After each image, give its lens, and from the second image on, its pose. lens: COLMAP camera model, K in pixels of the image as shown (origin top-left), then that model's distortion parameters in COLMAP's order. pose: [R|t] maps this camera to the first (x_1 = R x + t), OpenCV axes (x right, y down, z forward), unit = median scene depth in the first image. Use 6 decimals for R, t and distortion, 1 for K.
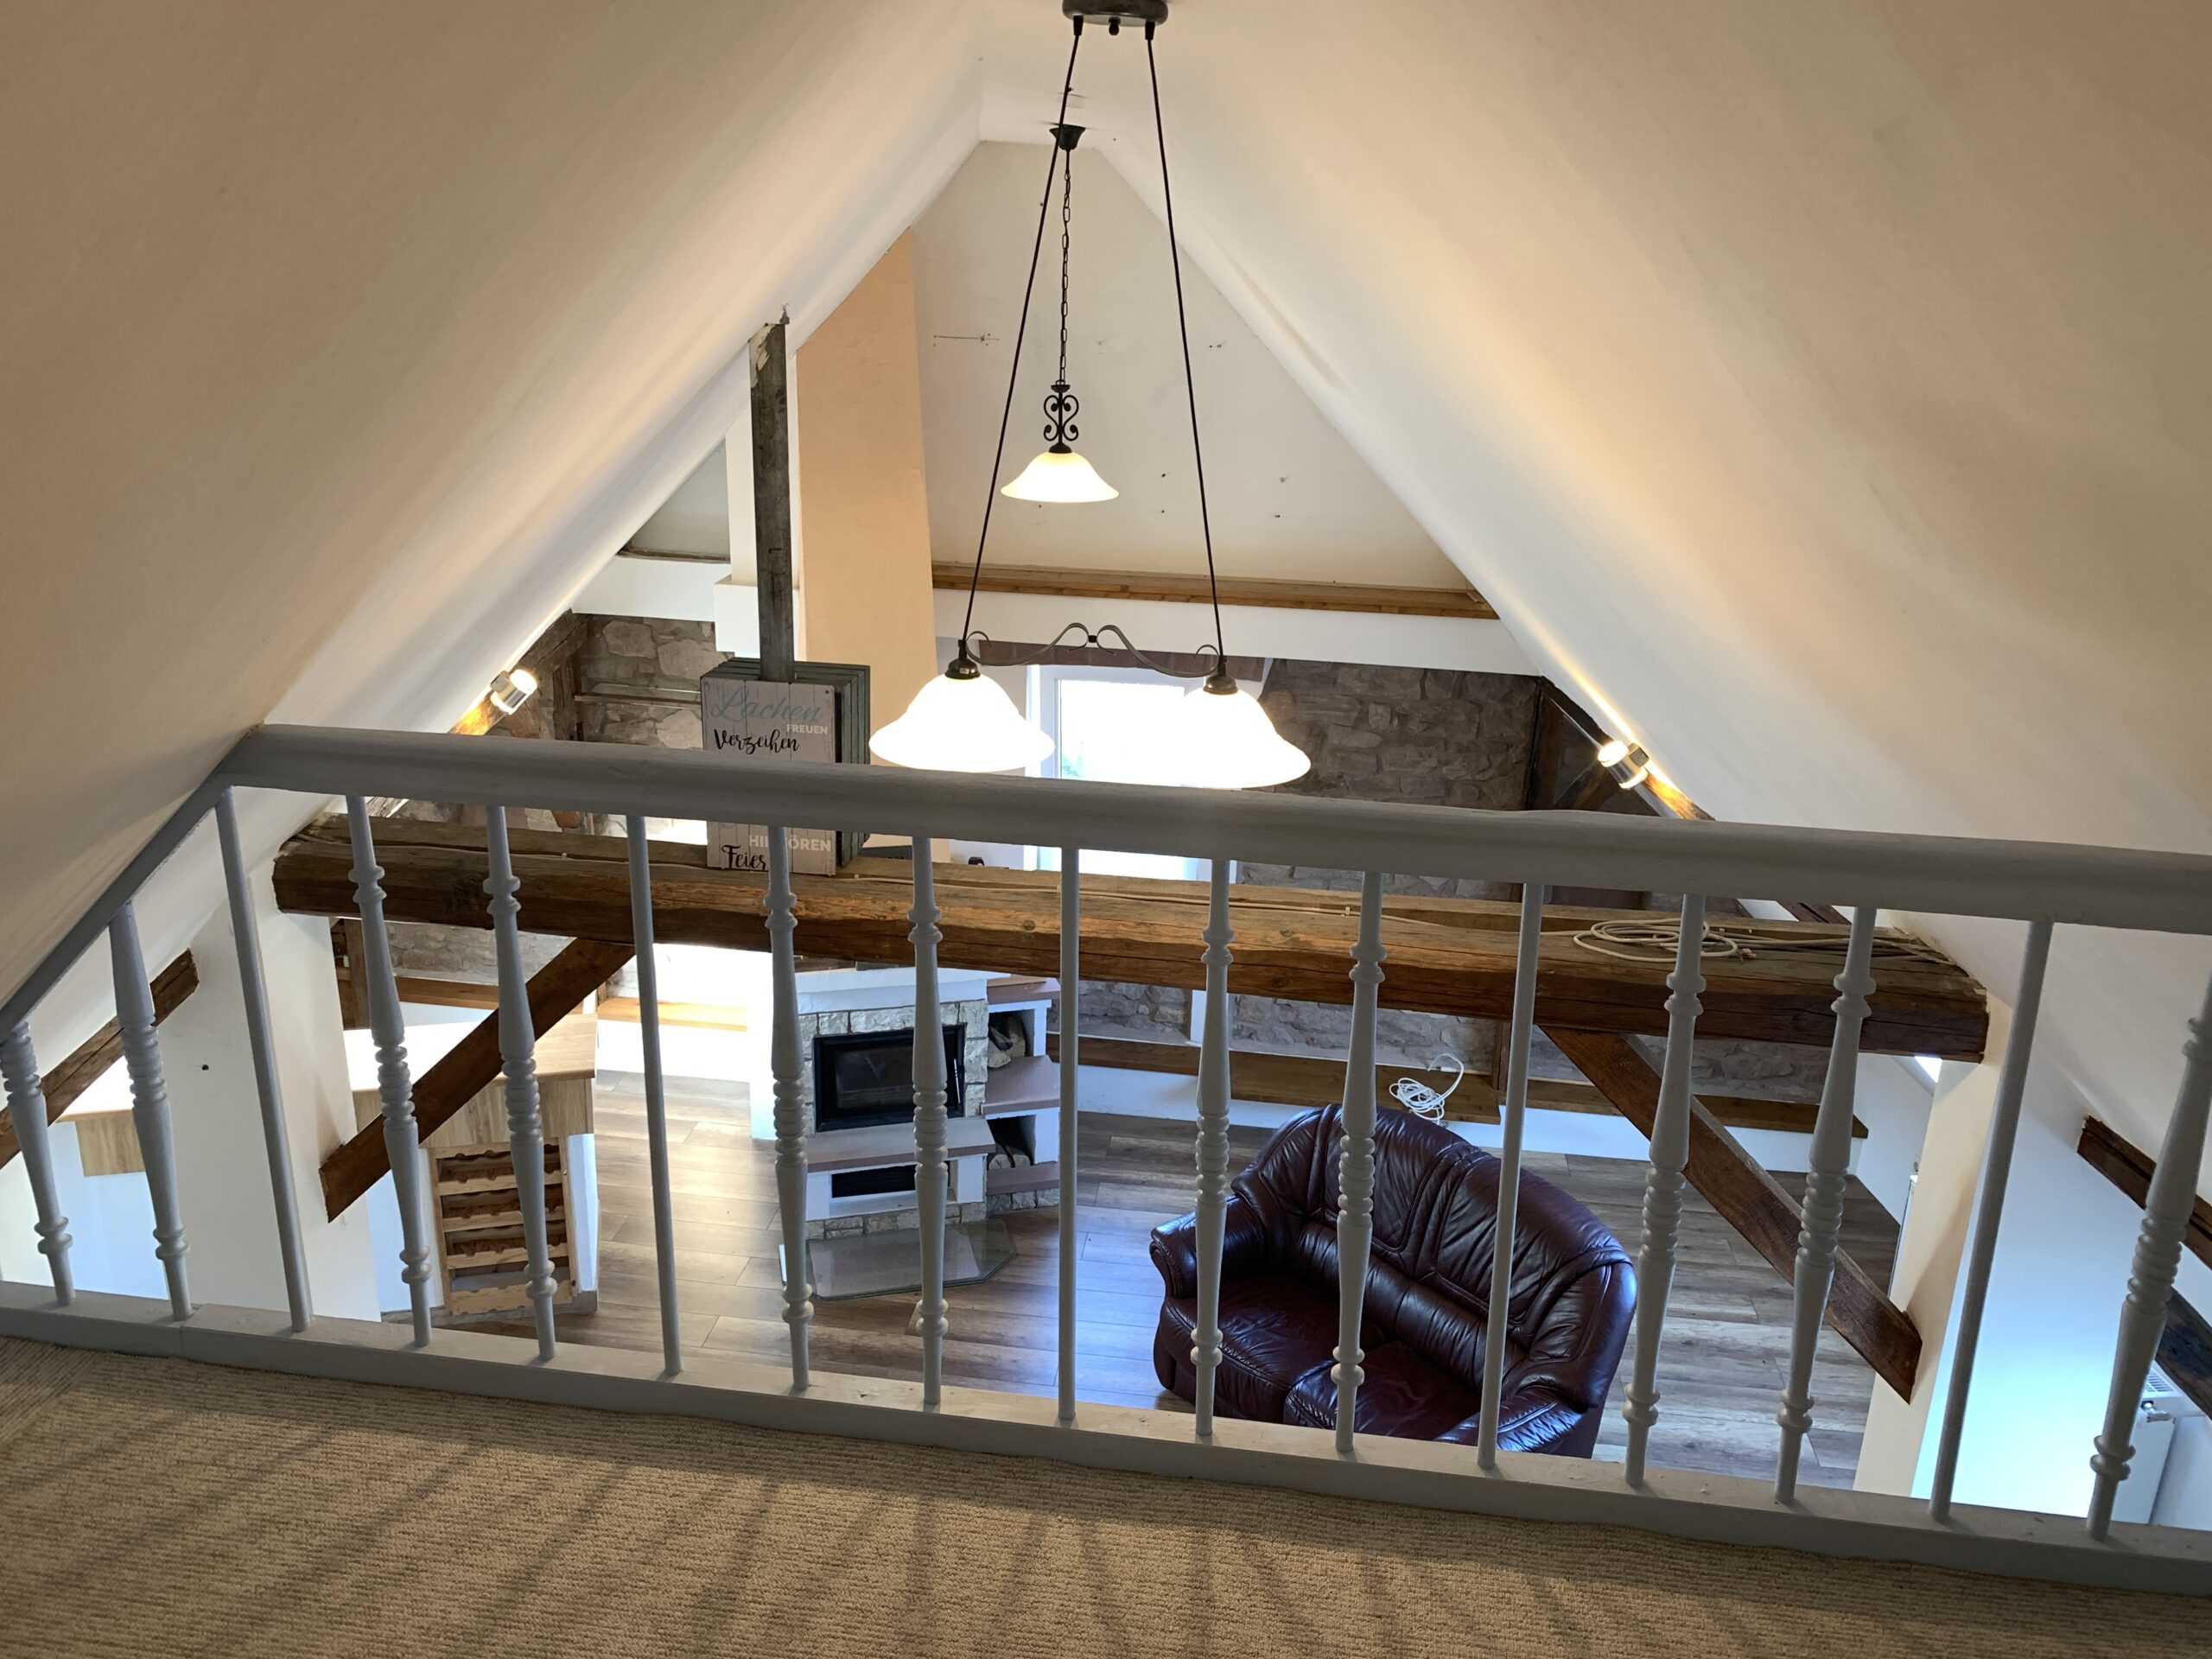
lens RADIAL K [[1678.4, 0, 1100.7], [0, 1678.4, 835.0], [0, 0, 1]] dist [0.061637, -0.069880]
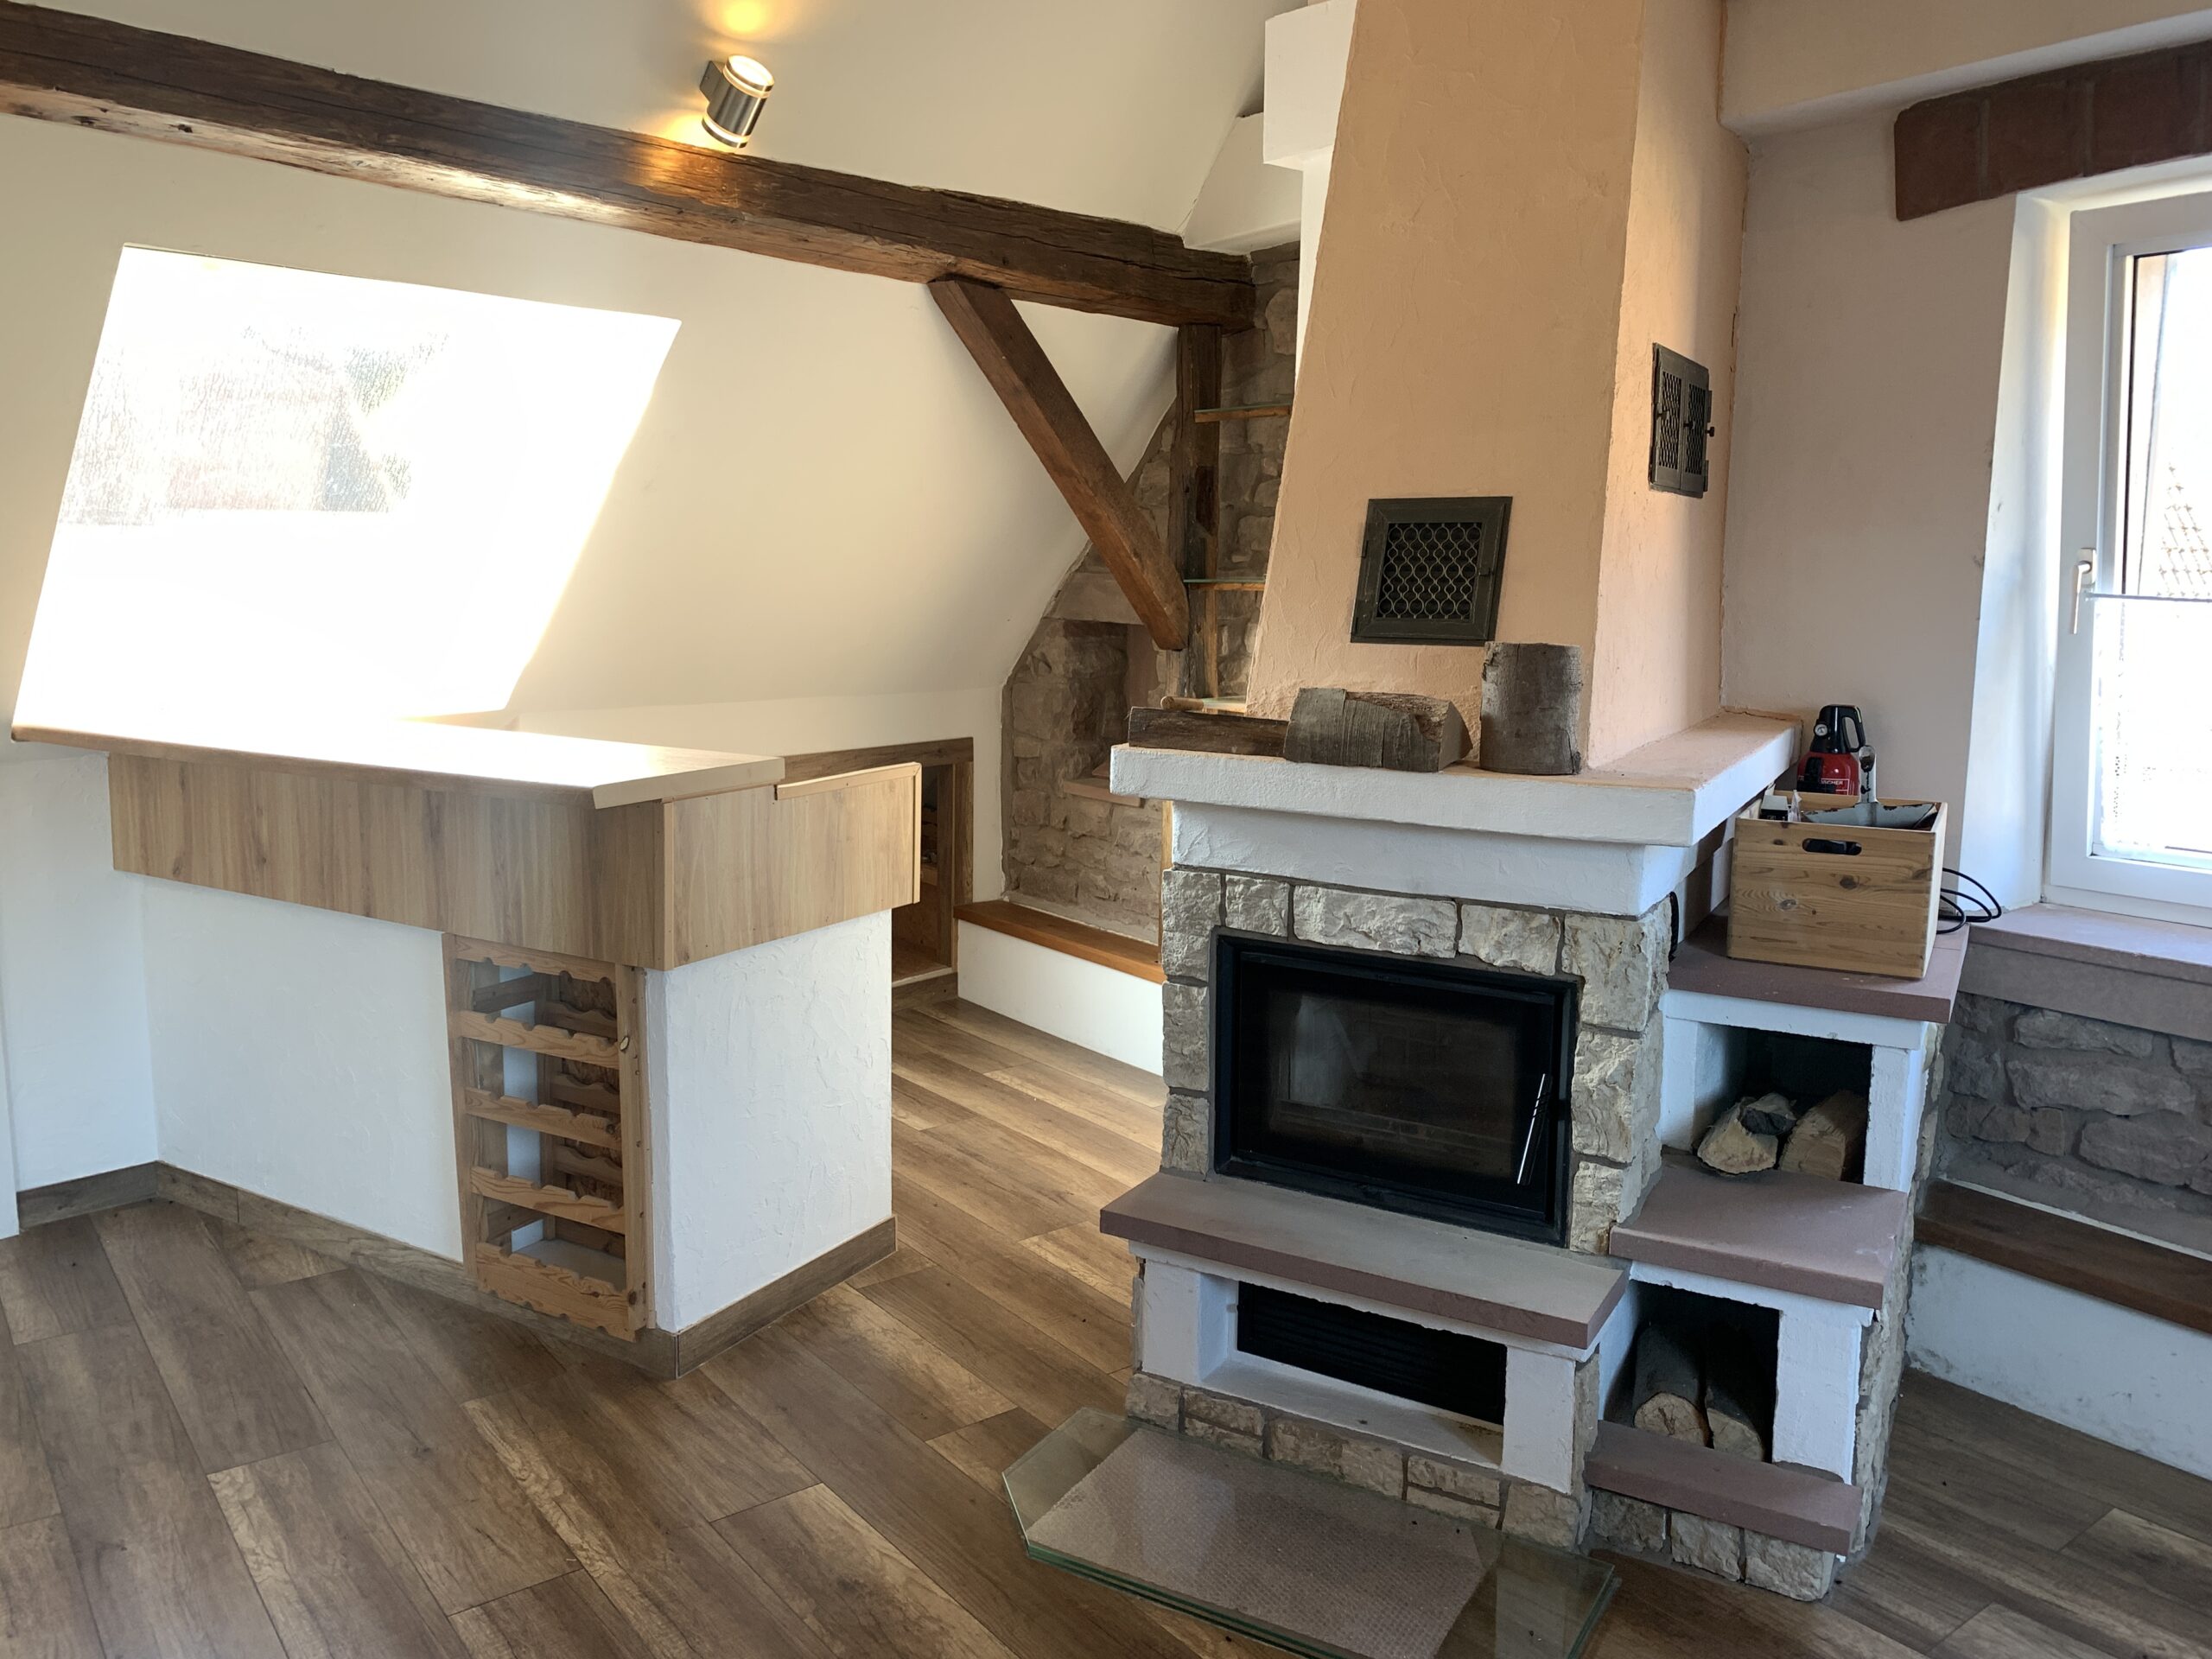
lens RADIAL K [[1678.4, 0, 1101.6], [0, 1678.4, 818.1], [0, 0, 1]] dist [0.061637, -0.069880]
pose [[0.707042, 0.081542, -0.702454, 0.098202], [-0.218540, 0.969902, -0.107379, 0.132429], [0.672556, 0.229436, 0.703582, 0.617476]]
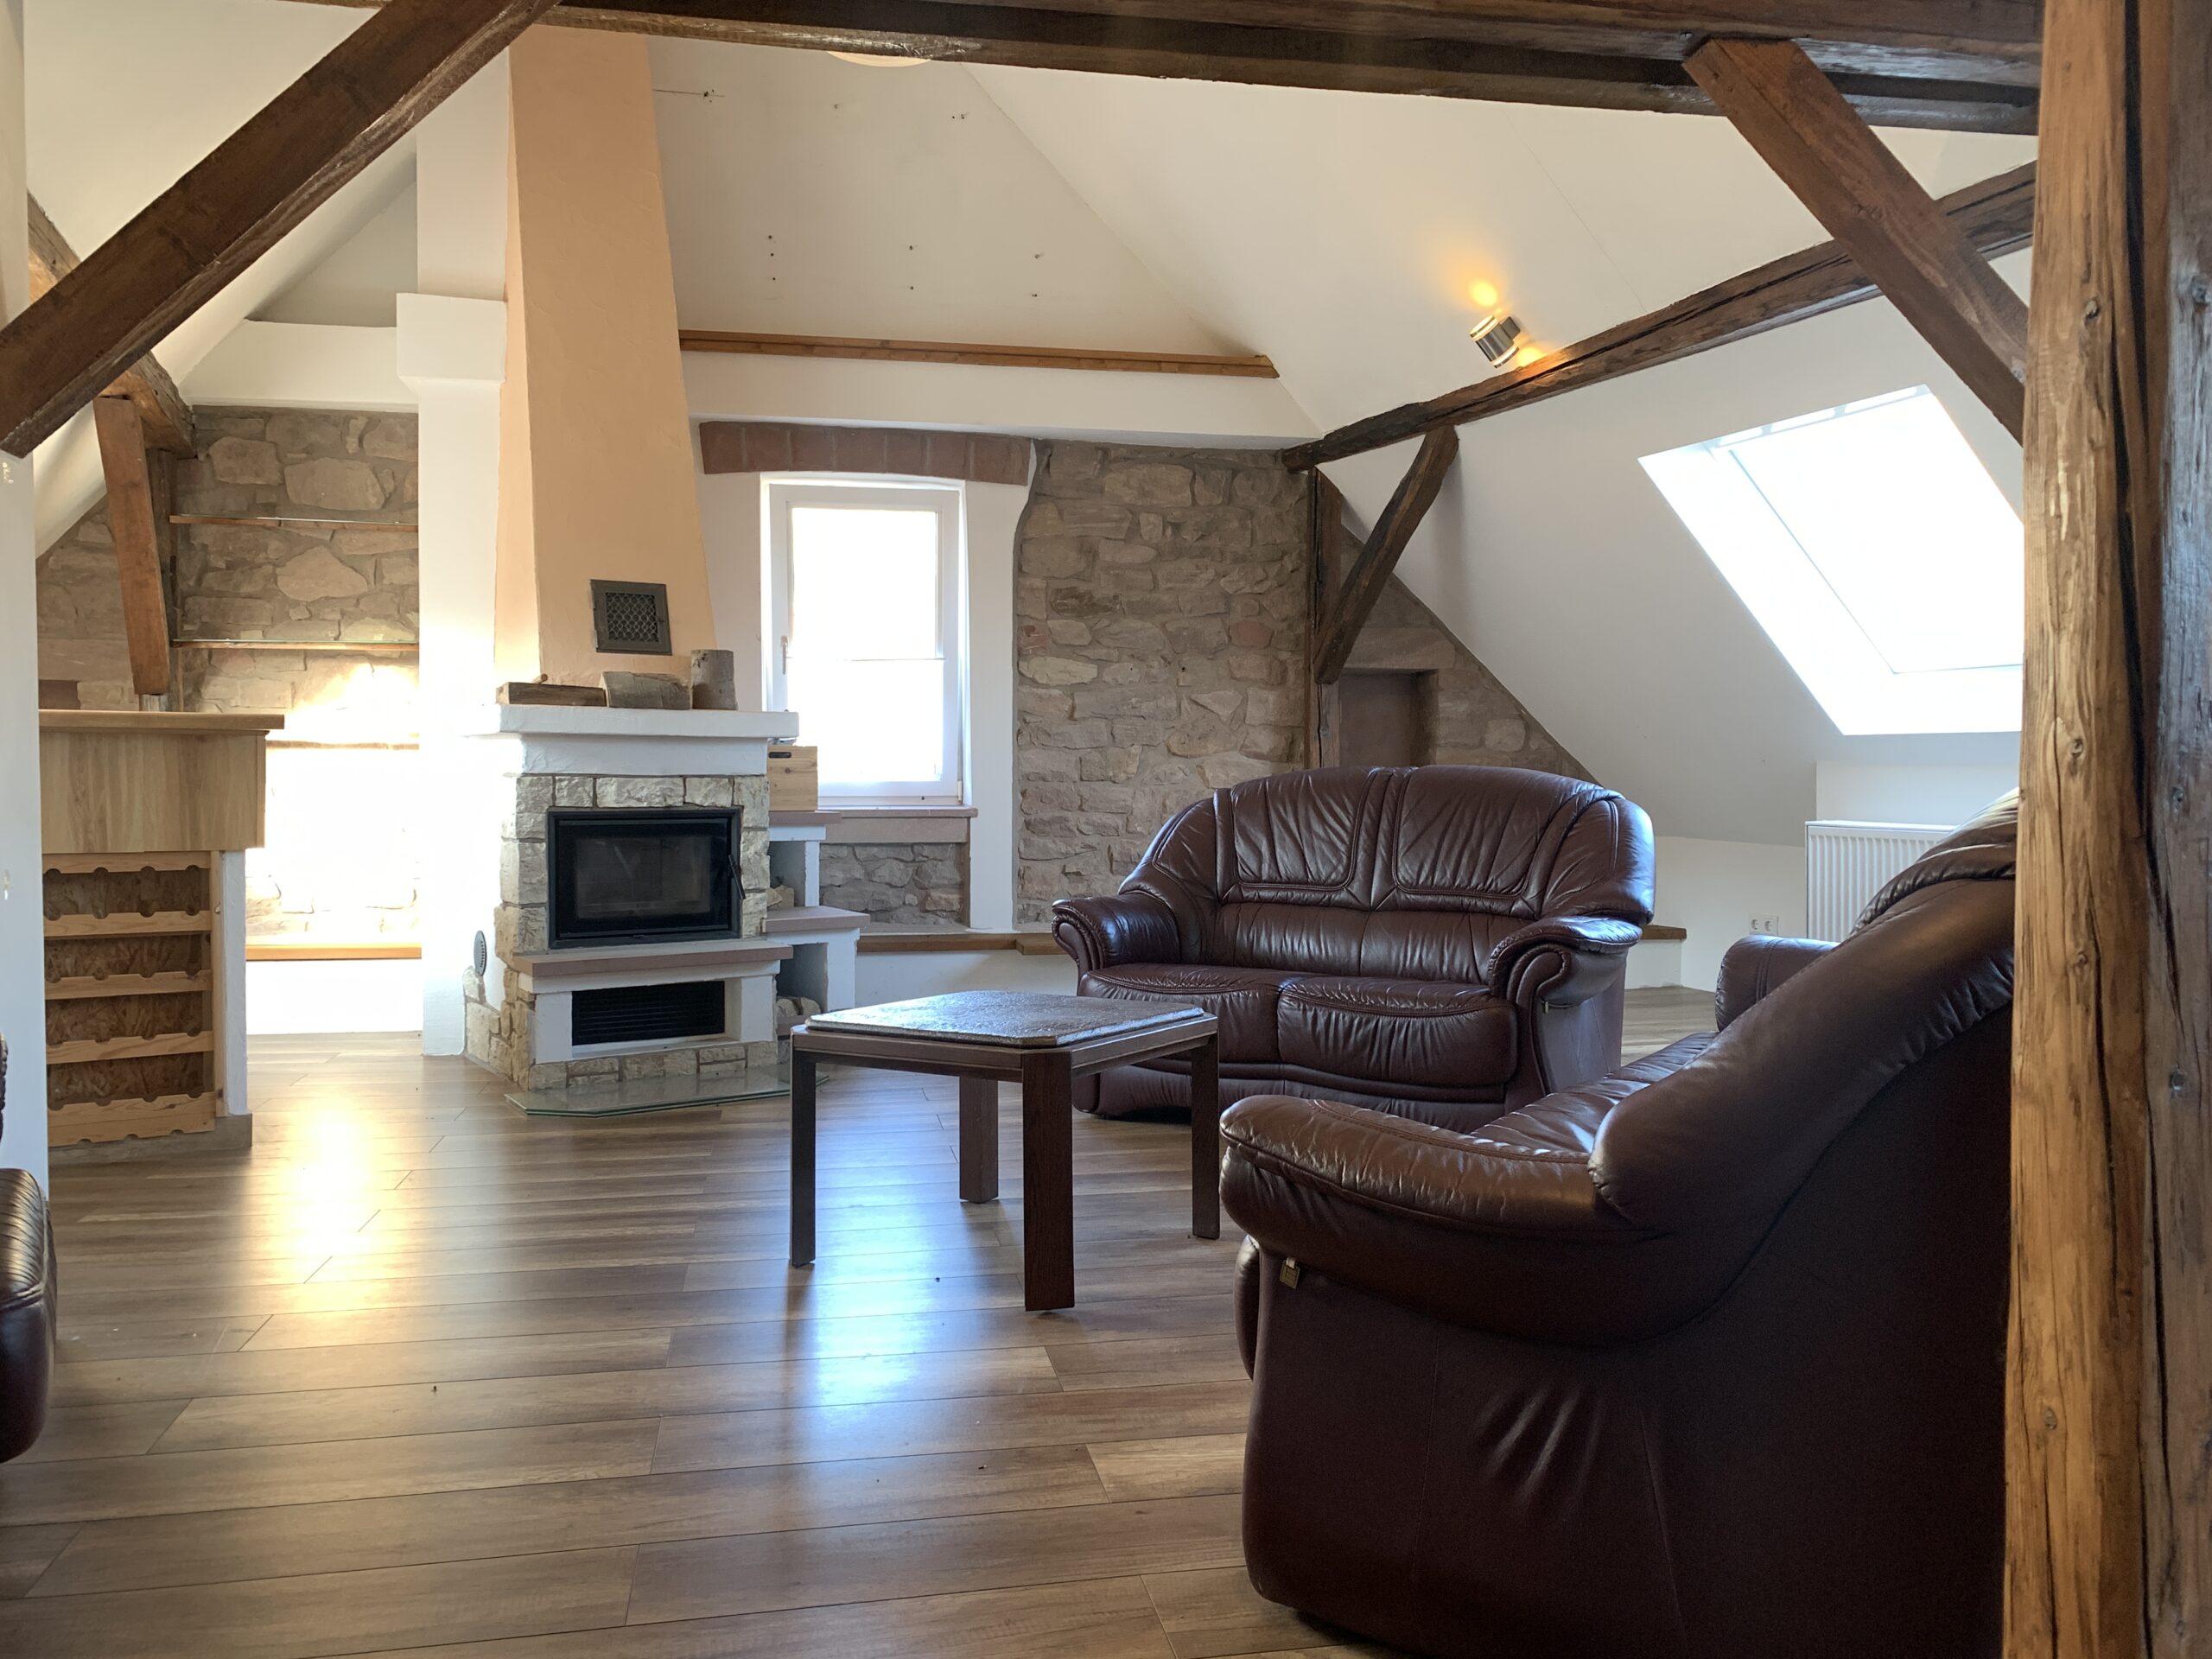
lens RADIAL K [[1678.4, 0, 1103.3], [0, 1678.4, 818.3], [0, 0, 1]] dist [0.061637, -0.069880]
pose [[0.951045, -0.040176, 0.306430, -0.152807], [0.128073, 0.953605, -0.272462, 0.336756], [-0.281266, 0.298368, 0.912067, 0.206626]]
